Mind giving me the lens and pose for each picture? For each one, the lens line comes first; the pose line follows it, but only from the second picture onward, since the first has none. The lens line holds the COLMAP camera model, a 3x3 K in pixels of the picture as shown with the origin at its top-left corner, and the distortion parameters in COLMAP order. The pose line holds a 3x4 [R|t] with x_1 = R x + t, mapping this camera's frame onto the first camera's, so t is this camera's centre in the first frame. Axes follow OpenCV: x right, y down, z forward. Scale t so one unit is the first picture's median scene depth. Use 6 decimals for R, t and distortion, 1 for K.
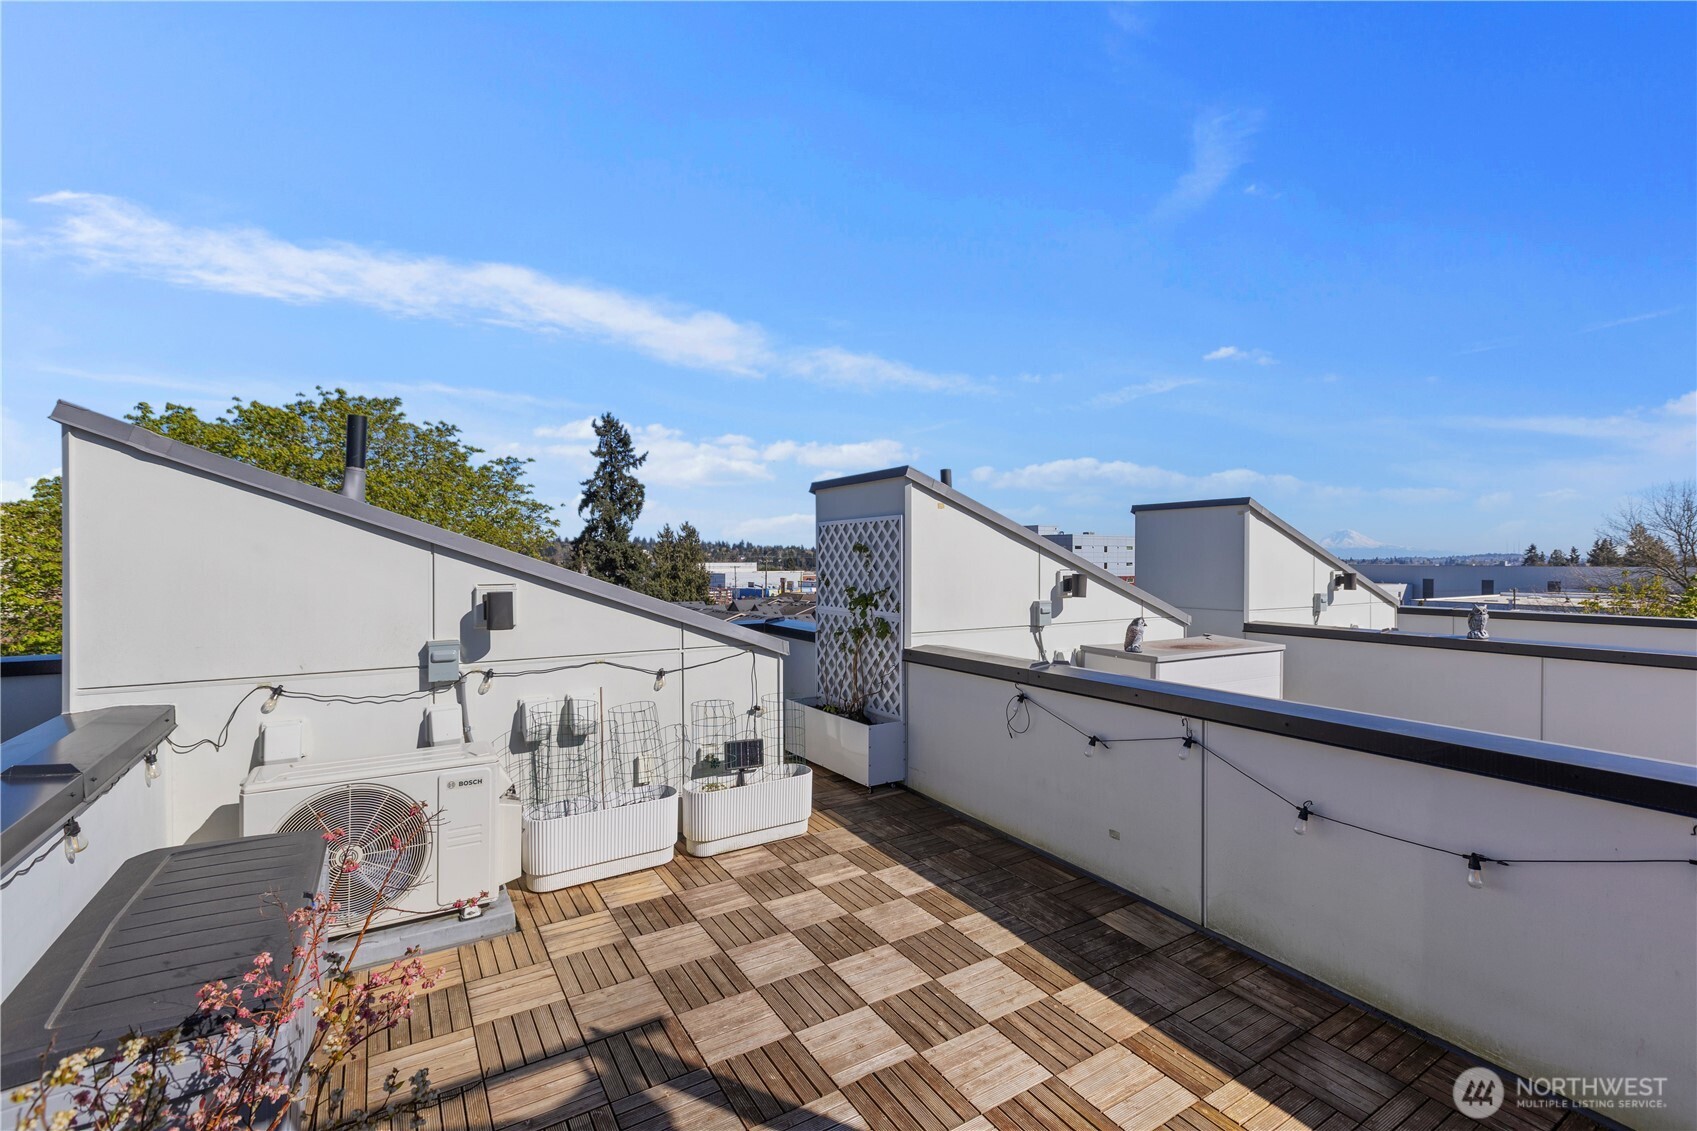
lens RADIAL K [[755.7, 0, 850.1], [0, 755.7, 560.1], [0, 0, 1]] dist [0.005063, 0.000034]
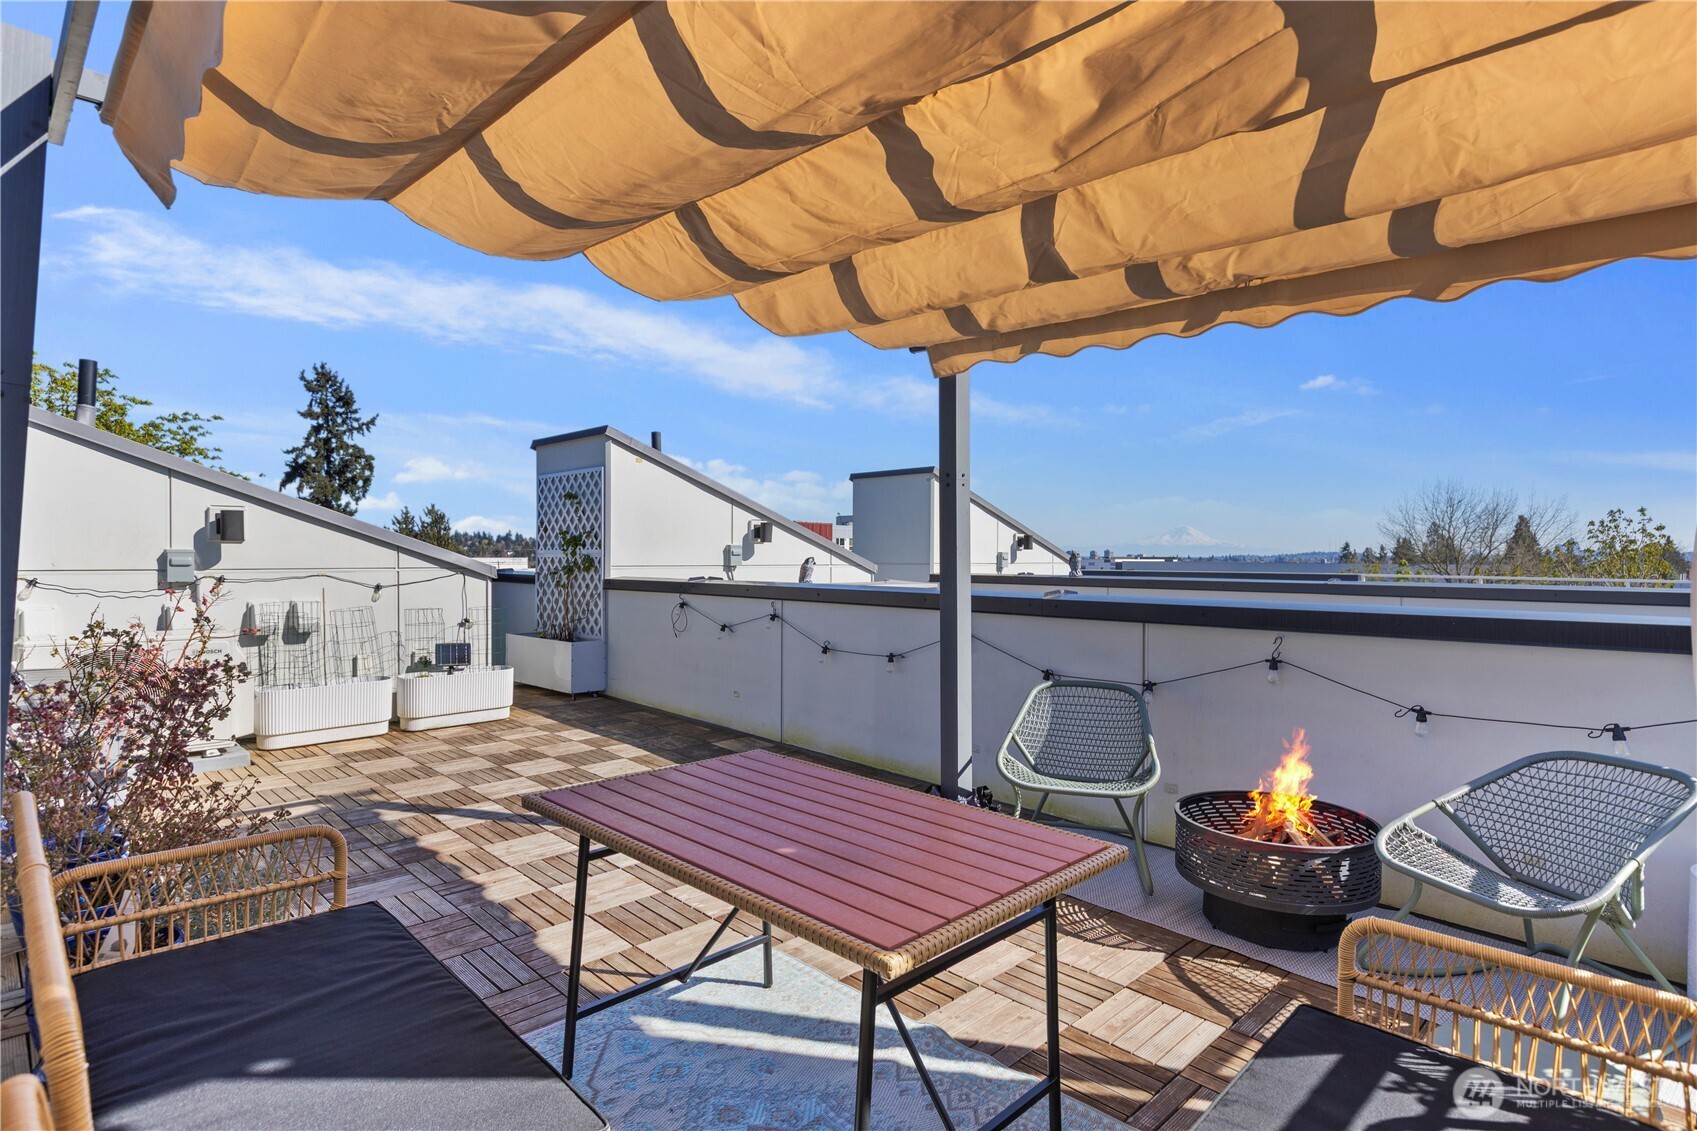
lens RADIAL K [[893.4, 0, 847.2], [0, 893.4, 559.1], [0, 0, 1]] dist [0.017168, -0.002903]
pose [[0.976105, 0.002199, 0.217287, 0.129573], [-0.002784, 0.999993, 0.002387, 0.076523], [-0.217280, -0.002935, 0.976105, -0.428959]]
